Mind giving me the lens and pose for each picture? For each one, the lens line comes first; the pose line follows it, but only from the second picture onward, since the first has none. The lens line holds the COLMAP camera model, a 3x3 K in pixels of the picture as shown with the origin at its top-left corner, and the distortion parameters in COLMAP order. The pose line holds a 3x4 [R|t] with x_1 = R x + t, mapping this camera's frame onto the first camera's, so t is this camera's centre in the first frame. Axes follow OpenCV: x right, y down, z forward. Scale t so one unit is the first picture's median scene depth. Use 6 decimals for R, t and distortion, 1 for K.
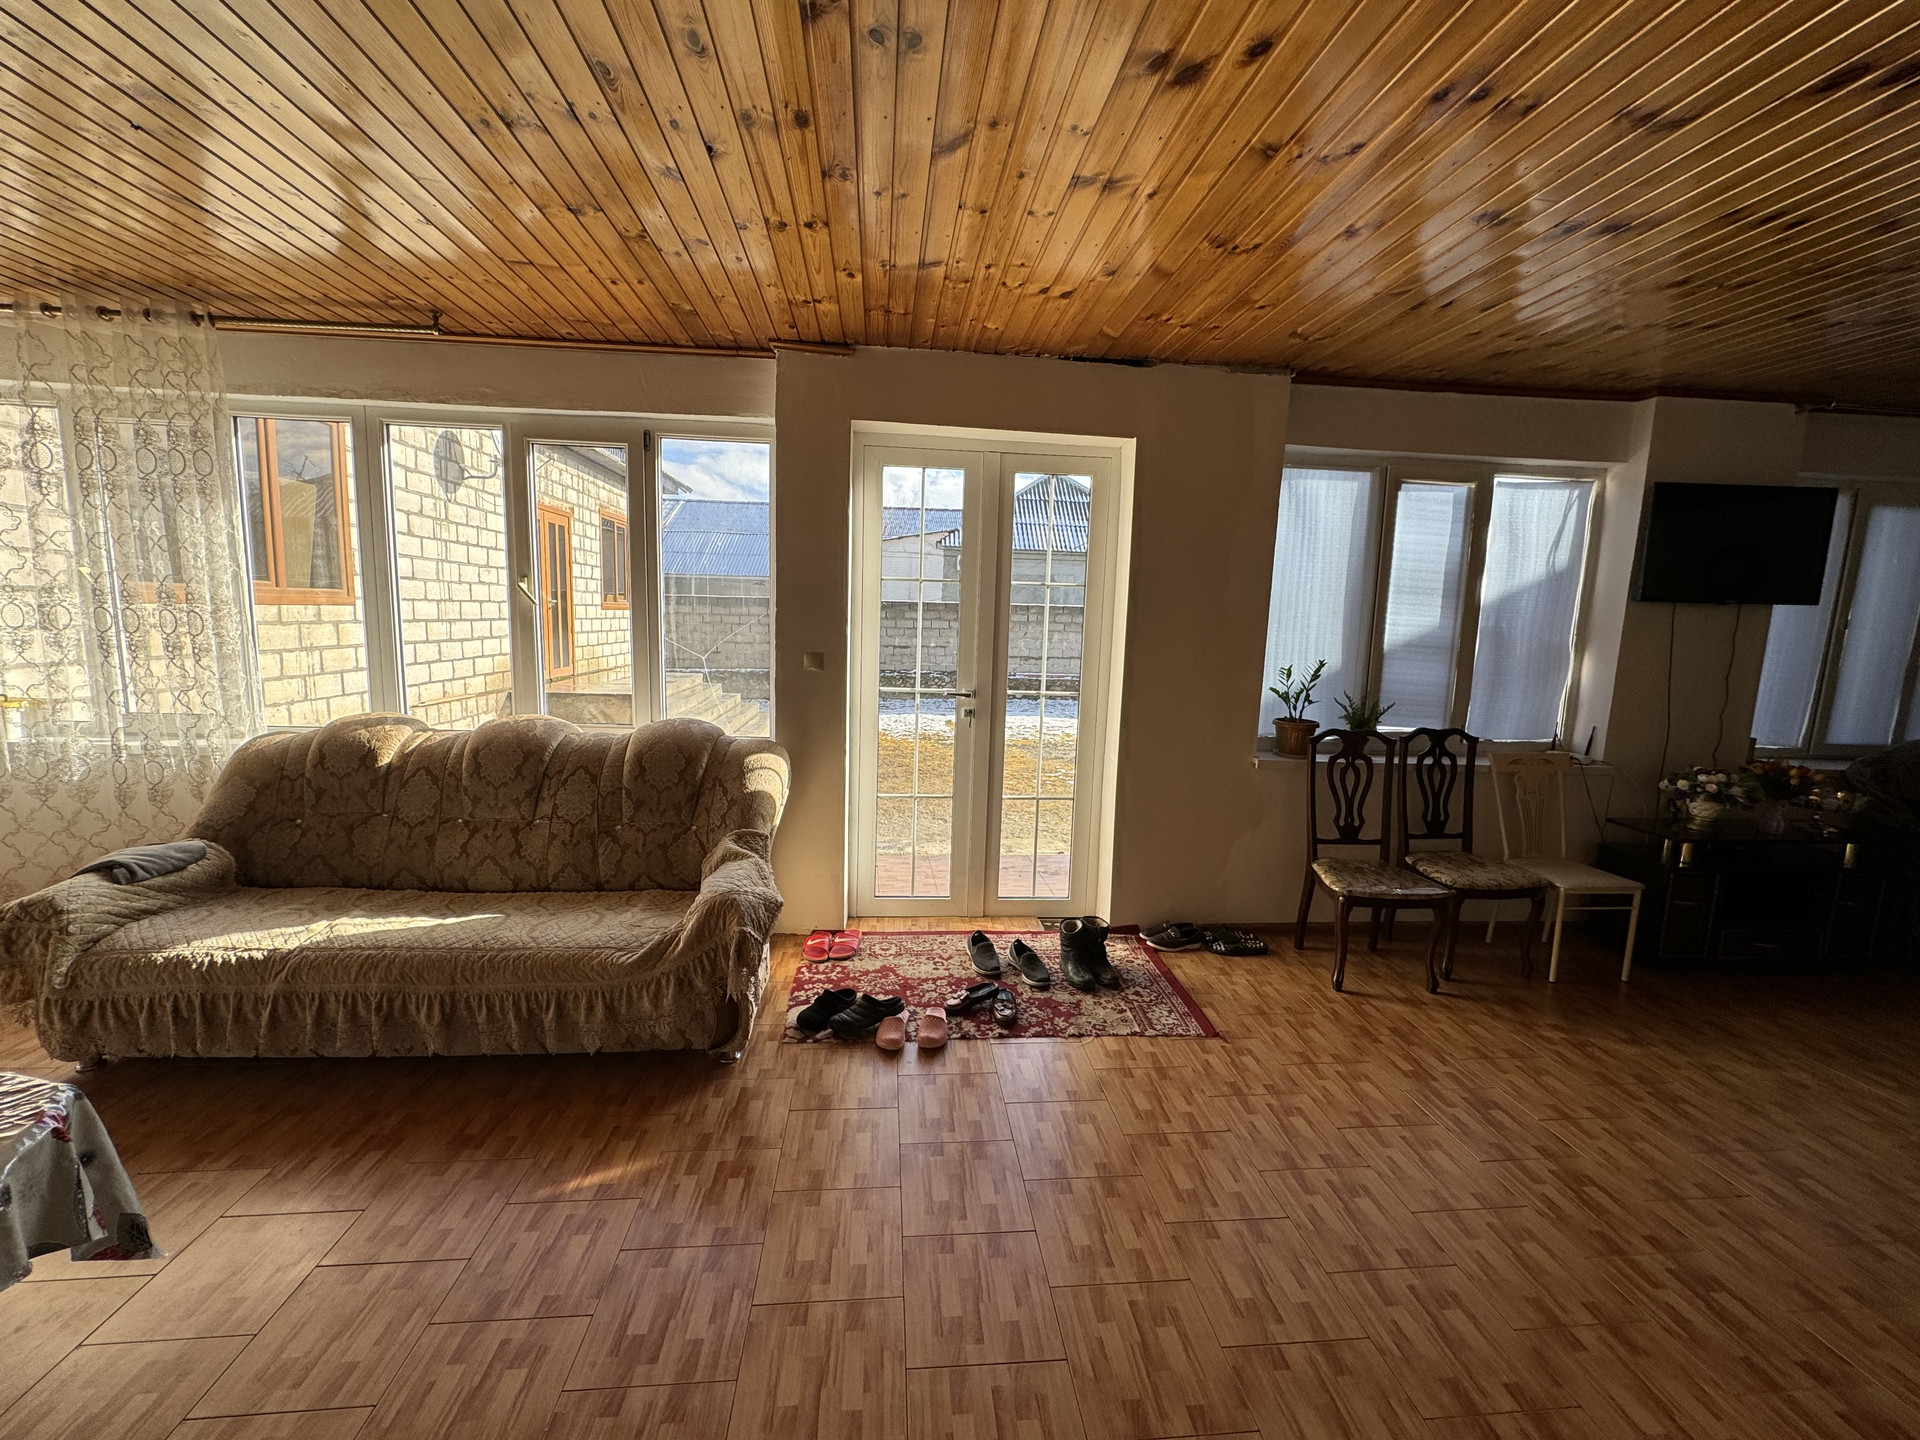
lens RADIAL K [[764.2, 0, 956.6], [0, 764.2, 716.4], [0, 0, 1]] dist [-0.000737, 0.000145]
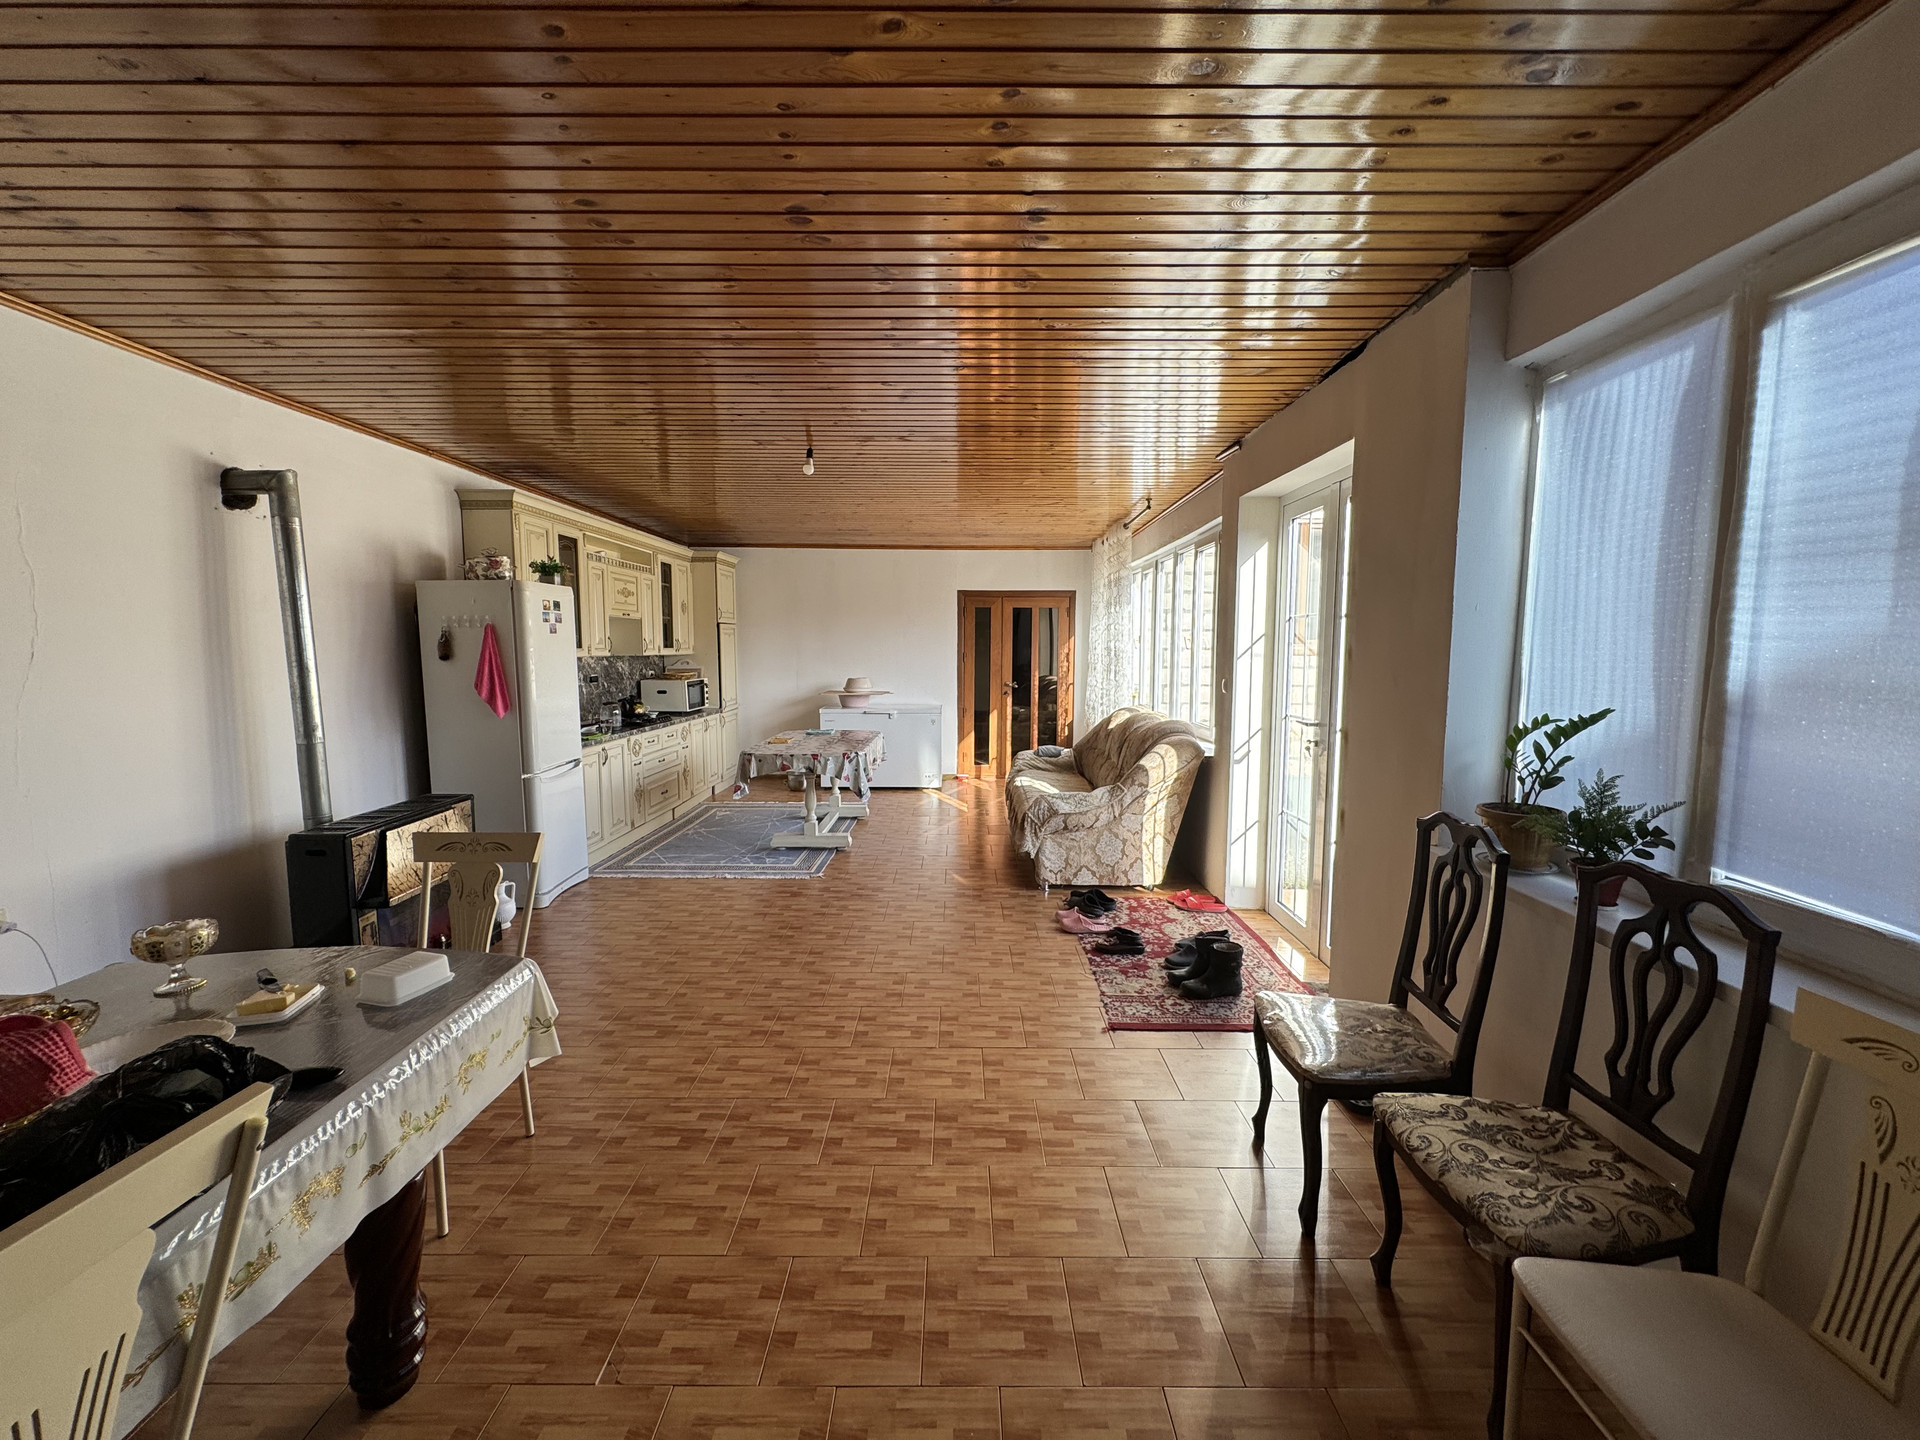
lens RADIAL K [[764.2, 0, 956.6], [0, 764.2, 716.4], [0, 0, 1]] dist [-0.000737, 0.000145]
pose [[-0.091646, 0.059658, -0.994003, 1.190793], [-0.138527, 0.987734, 0.072054, -0.051743], [0.986109, 0.144300, -0.082258, 0.689275]]
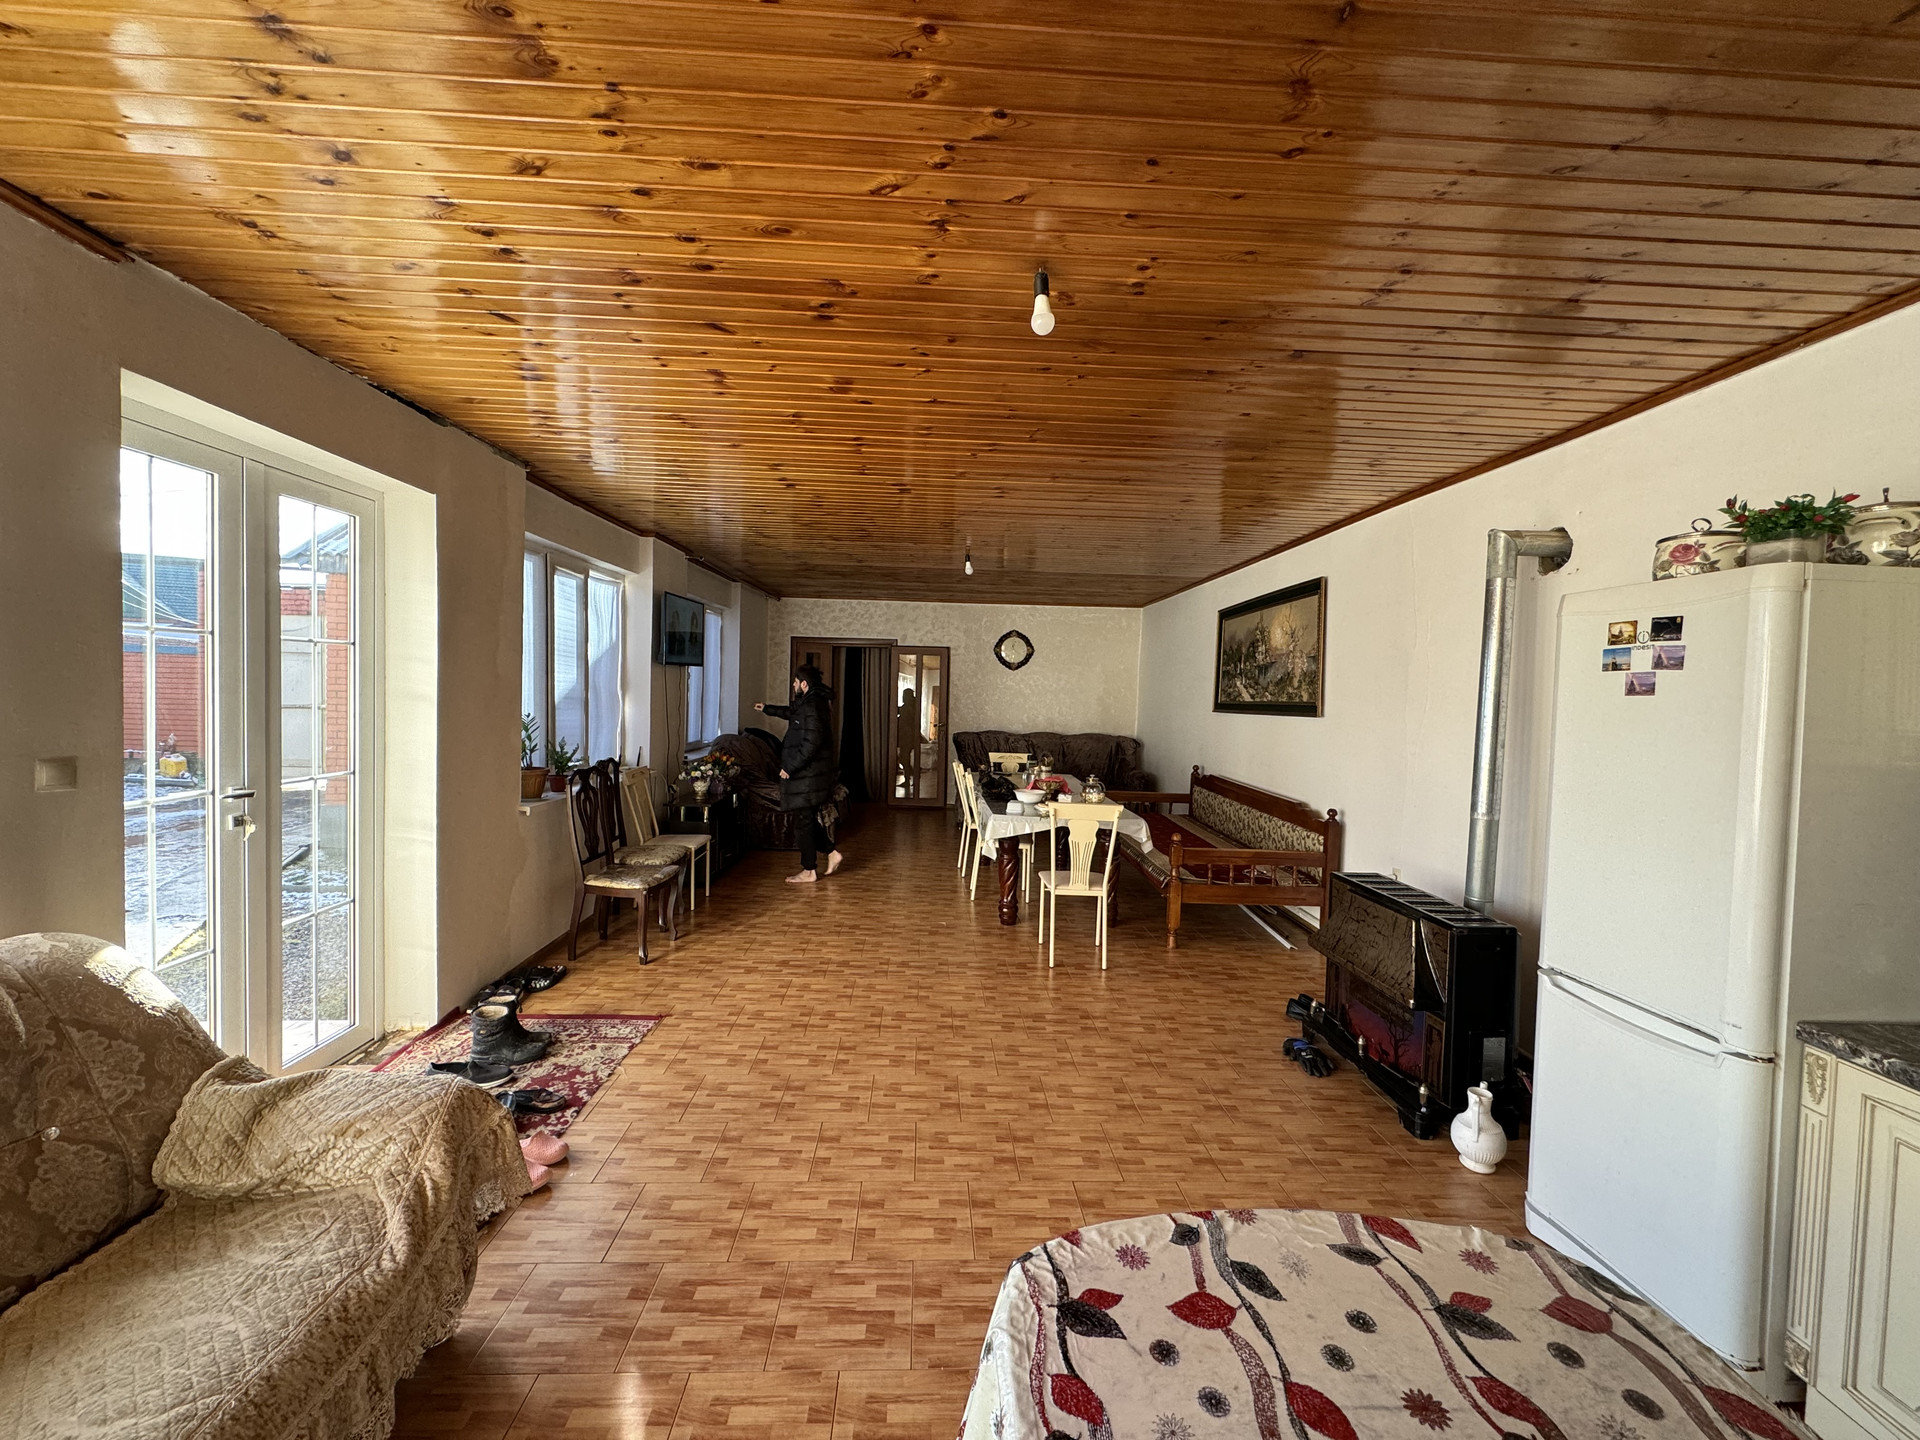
lens RADIAL K [[764.2, 0, 956.6], [0, 764.2, 716.4], [0, 0, 1]] dist [-0.000737, 0.000145]
pose [[0.052106, -0.065951, 0.996461, -0.720988], [0.107327, 0.992407, 0.060070, -0.079704], [-0.992857, 0.103817, 0.058788, 0.336720]]
